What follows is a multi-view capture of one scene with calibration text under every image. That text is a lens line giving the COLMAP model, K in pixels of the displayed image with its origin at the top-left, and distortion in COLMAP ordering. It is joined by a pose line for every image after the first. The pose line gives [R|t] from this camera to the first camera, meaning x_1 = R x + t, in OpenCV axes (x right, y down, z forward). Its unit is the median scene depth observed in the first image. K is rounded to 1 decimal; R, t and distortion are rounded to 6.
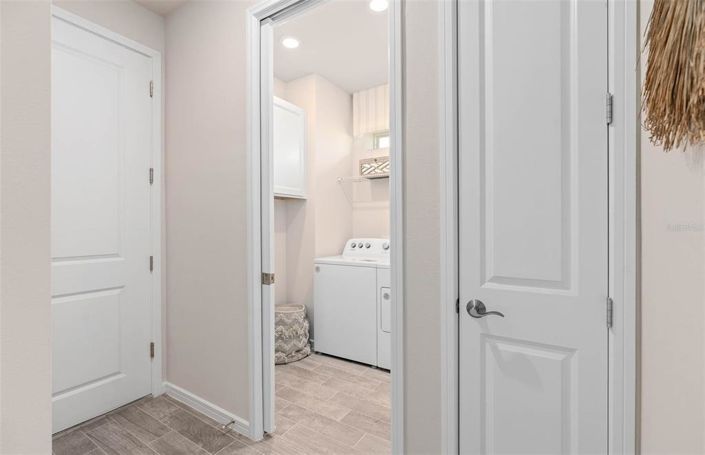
lens RADIAL K [[316.4, 0, 352.5], [0, 316.4, 227.5], [0, 0, 1]] dist [-0.001783, -0.000405]
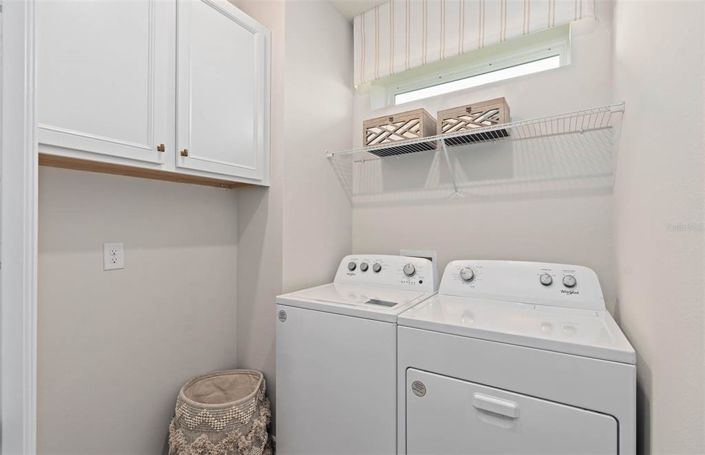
lens RADIAL K [[316.4, 0, 352.5], [0, 316.4, 227.5], [0, 0, 1]] dist [-0.001783, -0.000405]
pose [[0.999818, 0.006238, -0.018031, 0.013823], [-0.006438, 0.999918, -0.011046, -0.009622], [0.017960, 0.011160, 0.999776, 0.418138]]
